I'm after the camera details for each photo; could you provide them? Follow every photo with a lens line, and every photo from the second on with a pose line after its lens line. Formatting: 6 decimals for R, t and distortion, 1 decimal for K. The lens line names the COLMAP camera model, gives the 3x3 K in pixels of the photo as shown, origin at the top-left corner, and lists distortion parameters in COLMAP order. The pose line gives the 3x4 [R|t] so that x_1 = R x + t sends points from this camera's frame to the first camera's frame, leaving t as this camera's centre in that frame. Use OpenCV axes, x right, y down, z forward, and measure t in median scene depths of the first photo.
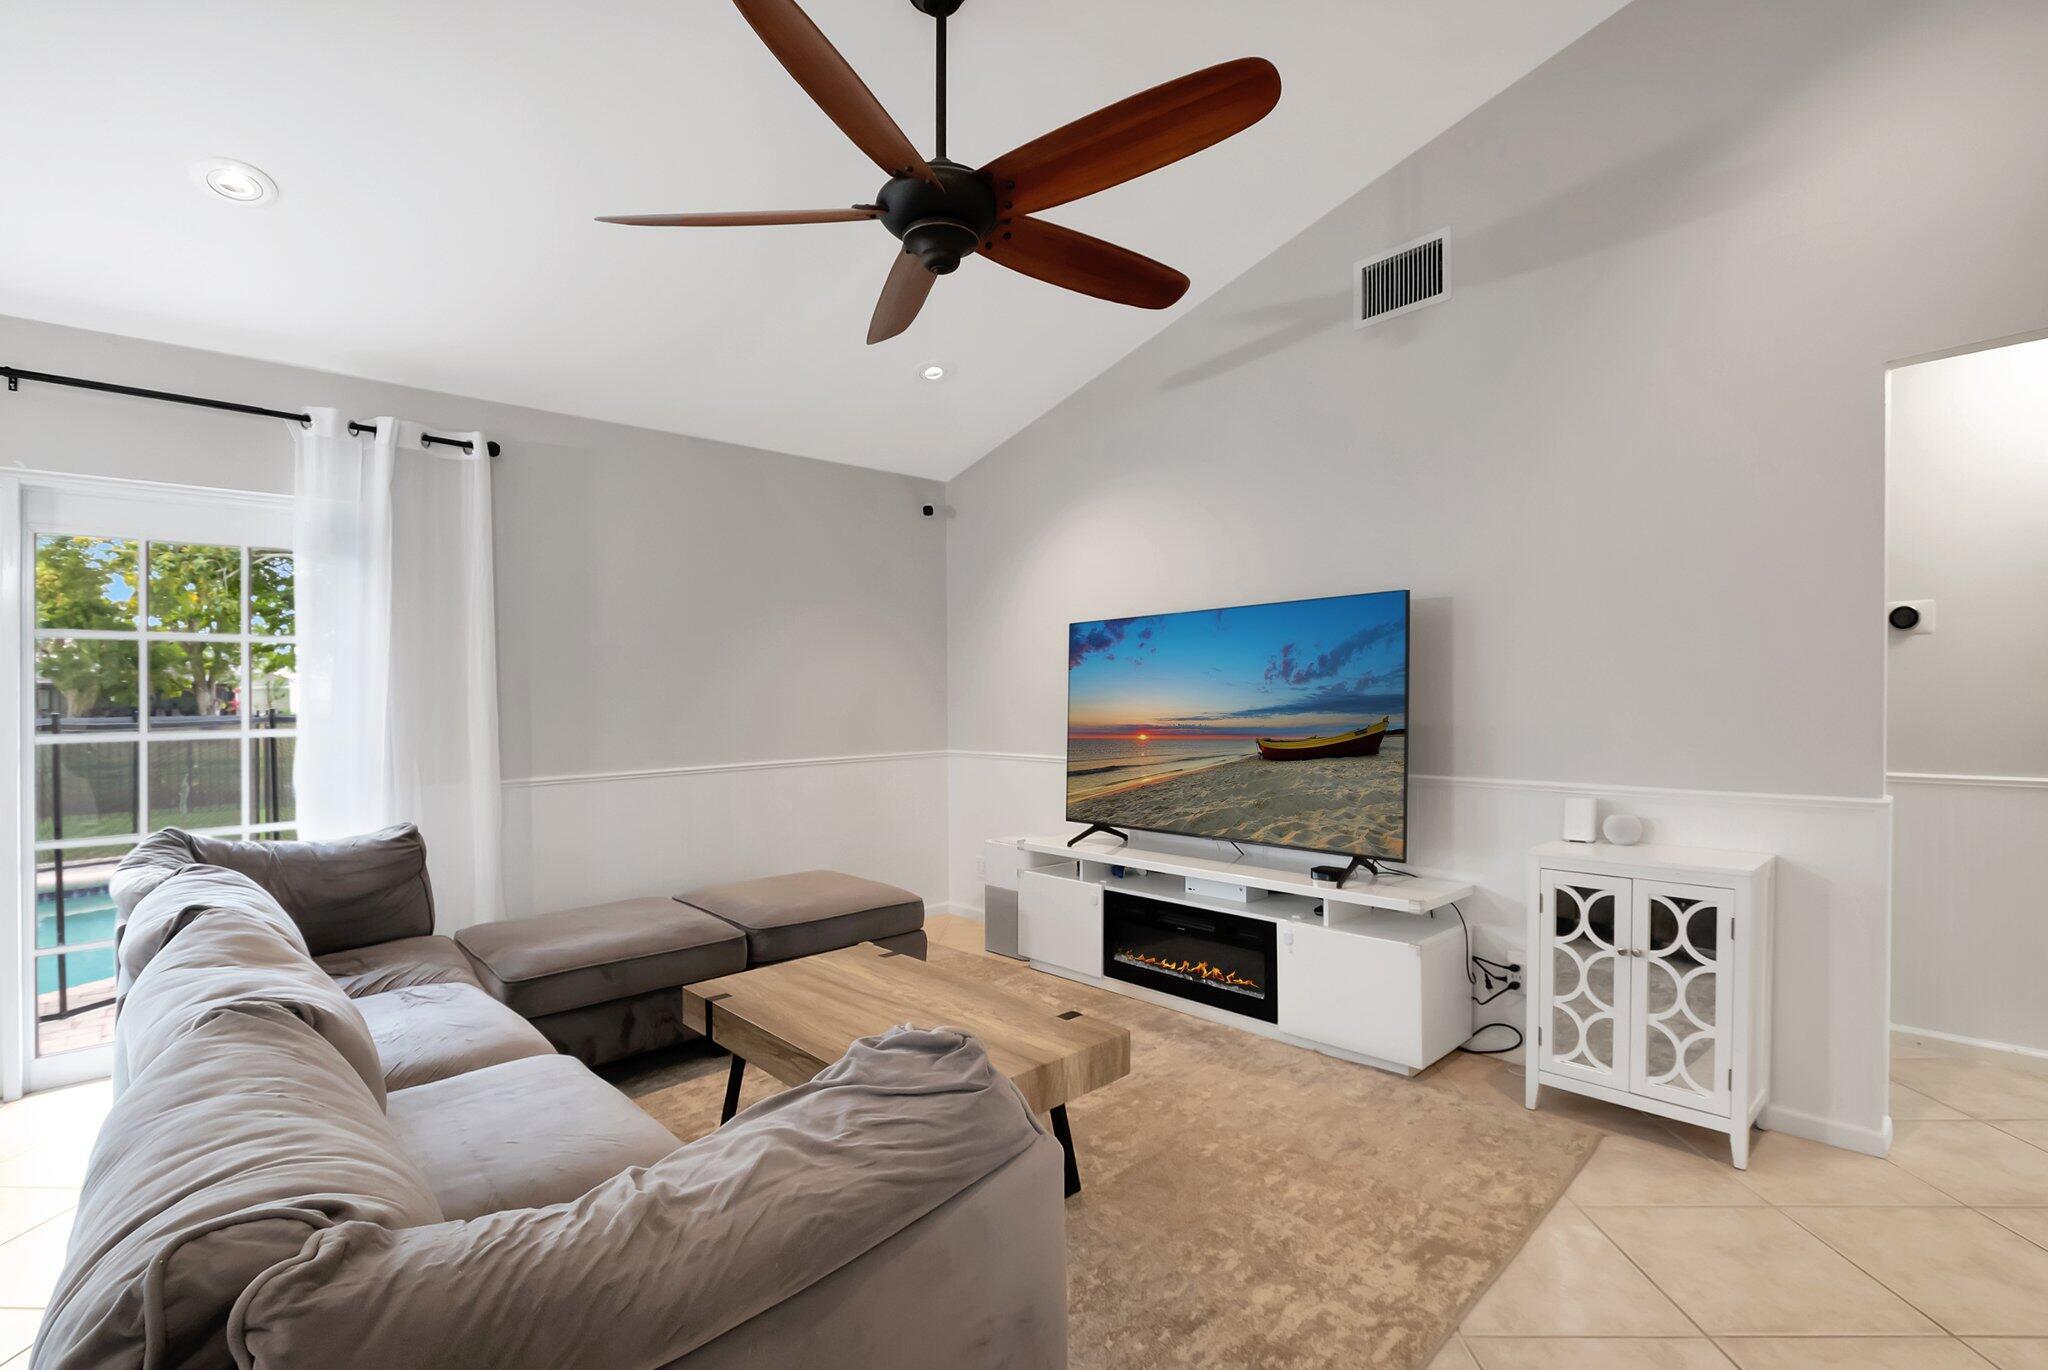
lens RADIAL K [[919.7, 0, 1024.8], [0, 919.7, 713.7], [0, 0, 1]] dist [-0.015828, -0.000135]
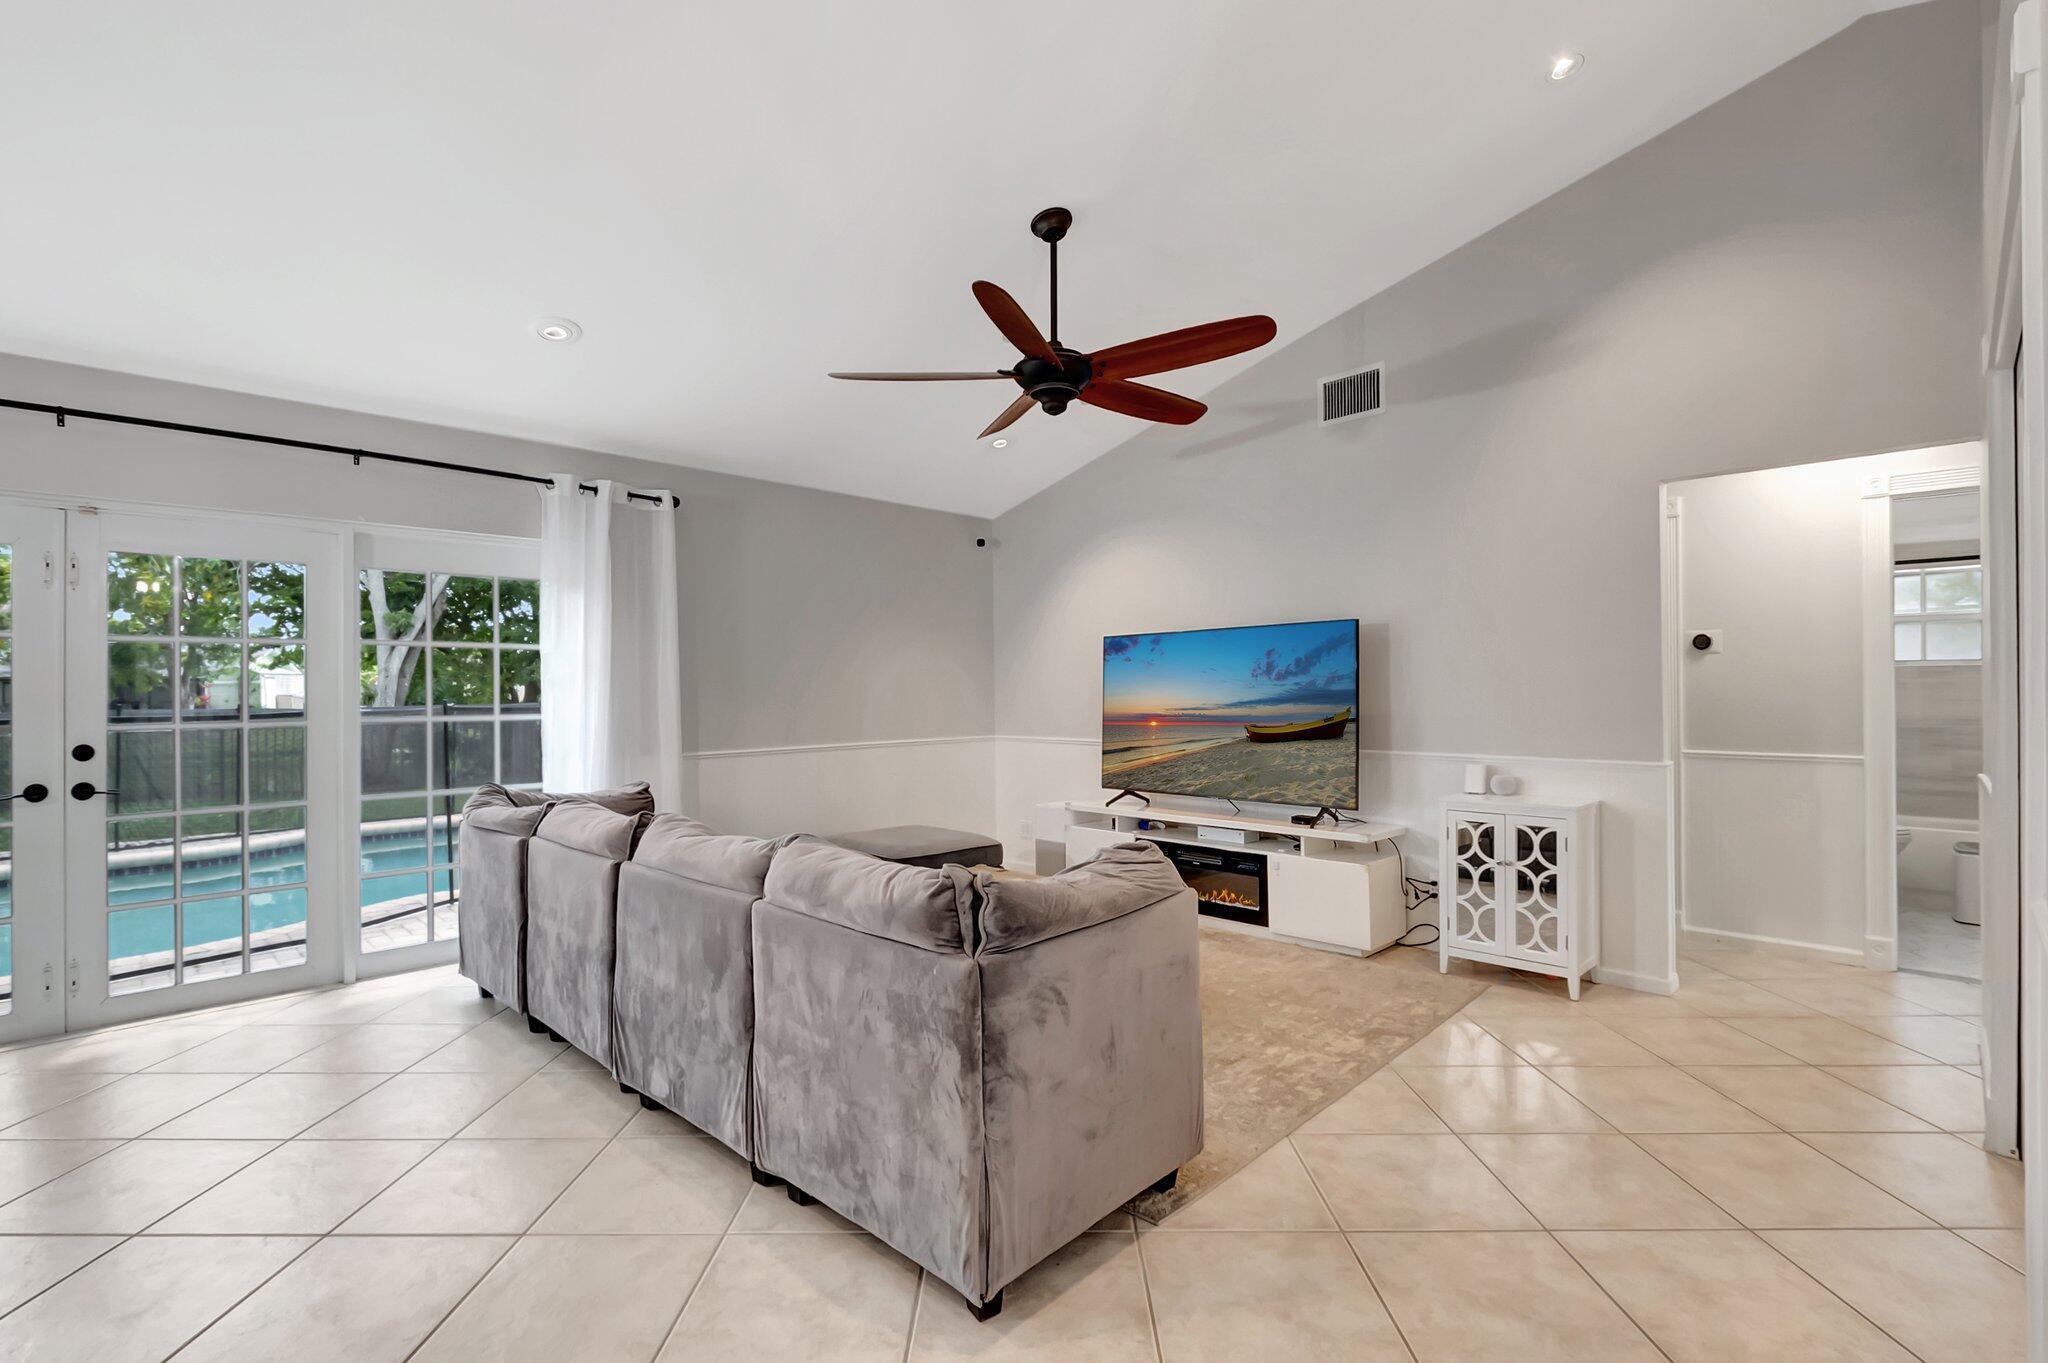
lens RADIAL K [[917.7, 0, 1034.6], [0, 917.7, 685.8], [0, 0, 1]] dist [0.013923, -0.019565]
pose [[0.998851, 0.004431, 0.047719, -0.154754], [-0.003106, 0.999609, -0.027806, 0.011084], [-0.047823, 0.027626, 0.998474, -0.406943]]
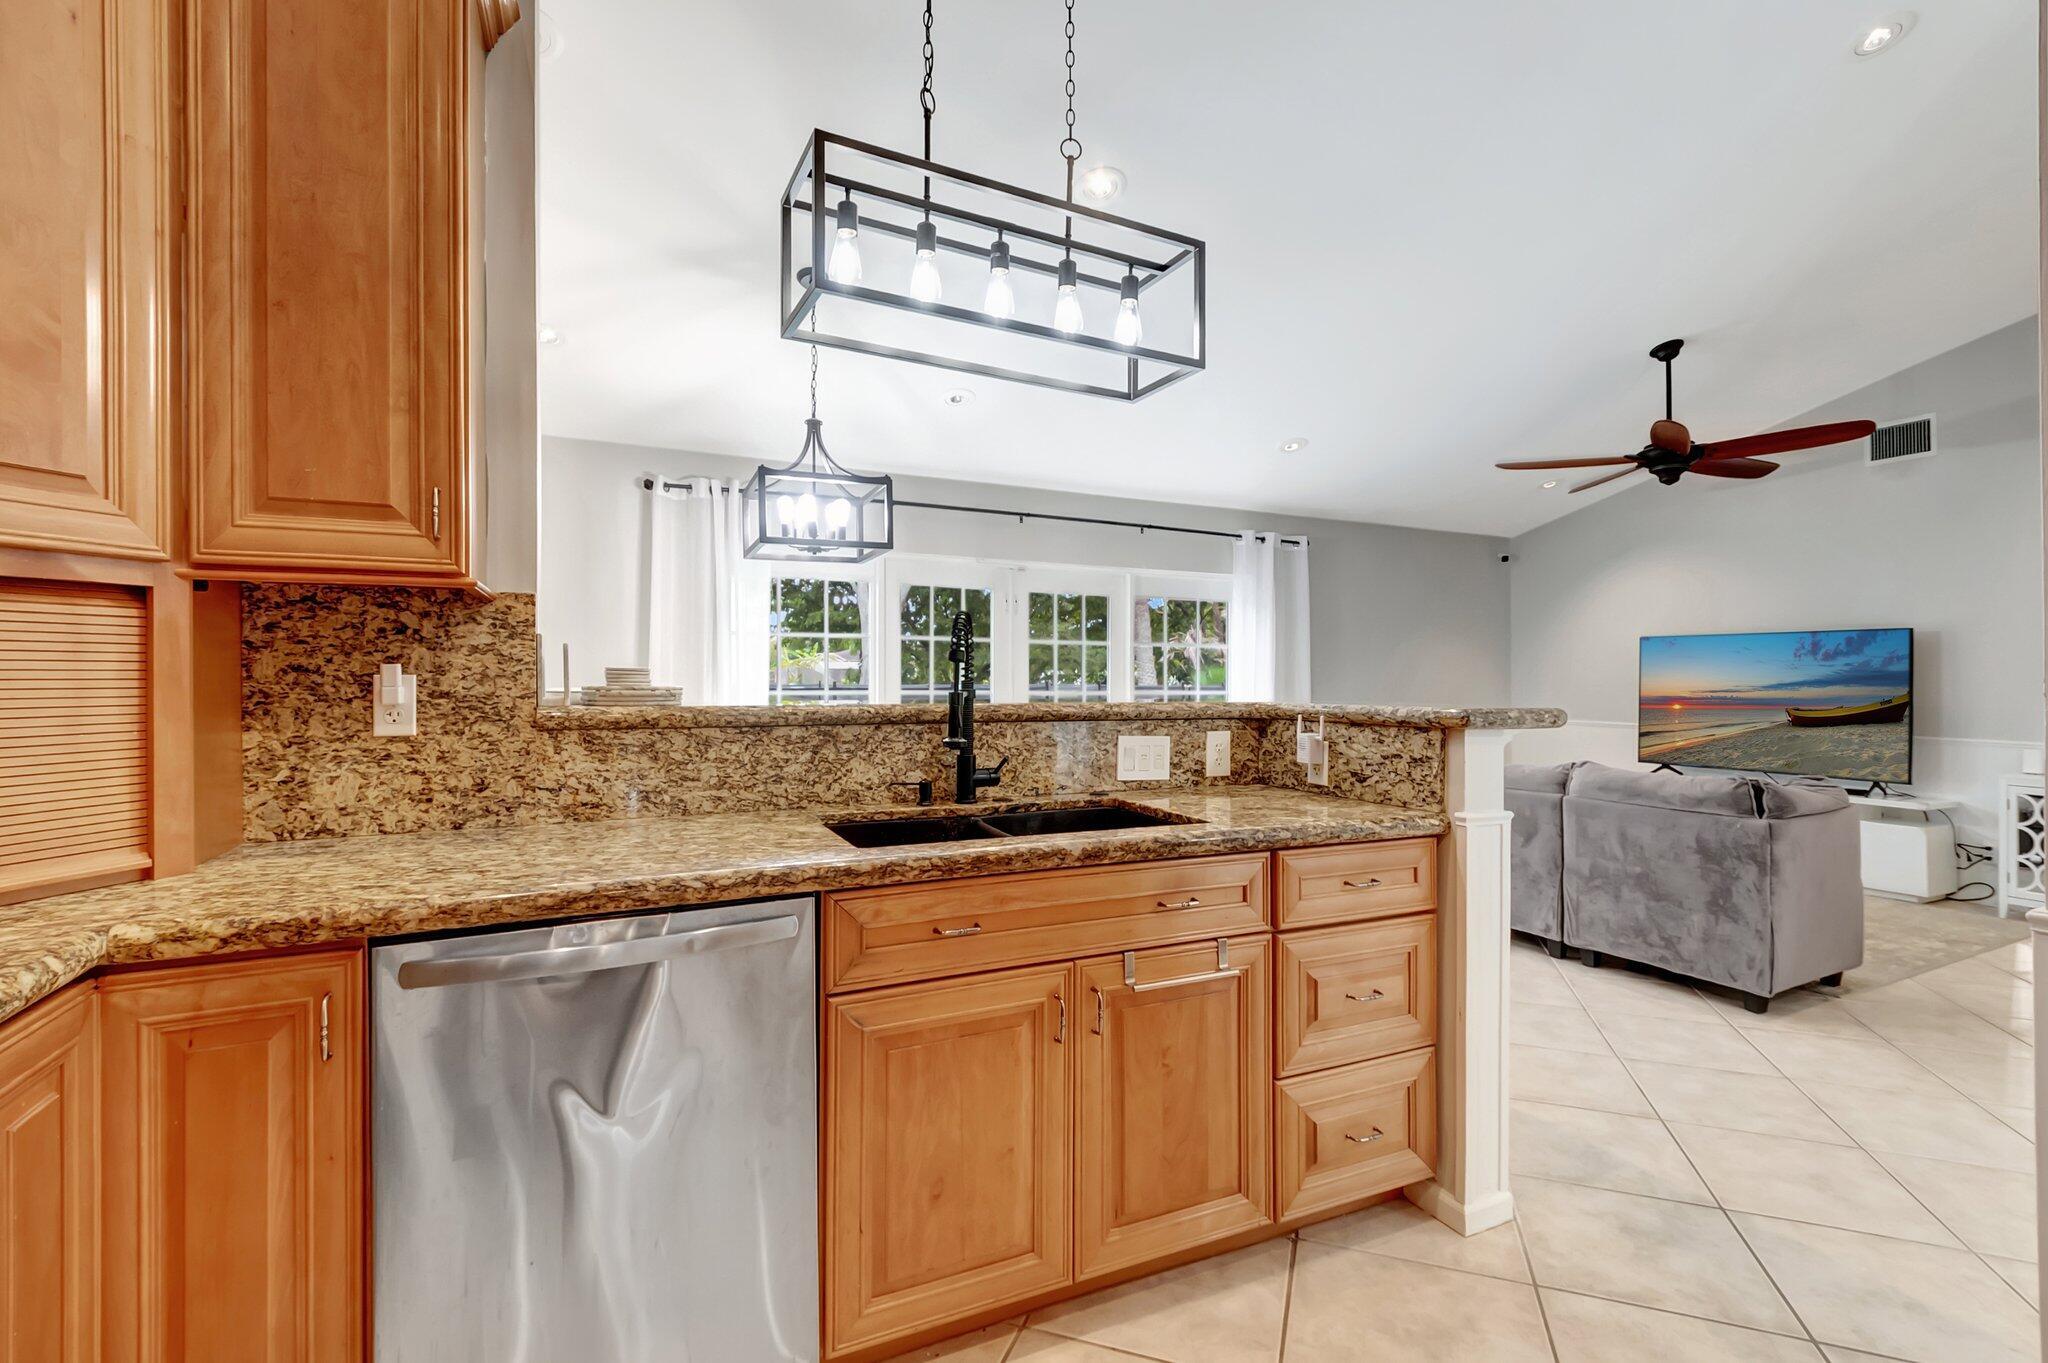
lens RADIAL K [[917.7, 0, 1034.6], [0, 917.7, 685.8], [0, 0, 1]] dist [0.013923, -0.019565]
pose [[0.956921, 0.021719, -0.289535, -0.677409], [-0.024906, 0.999663, -0.007328, 0.030759], [0.289278, 0.014223, 0.957139, -1.133829]]
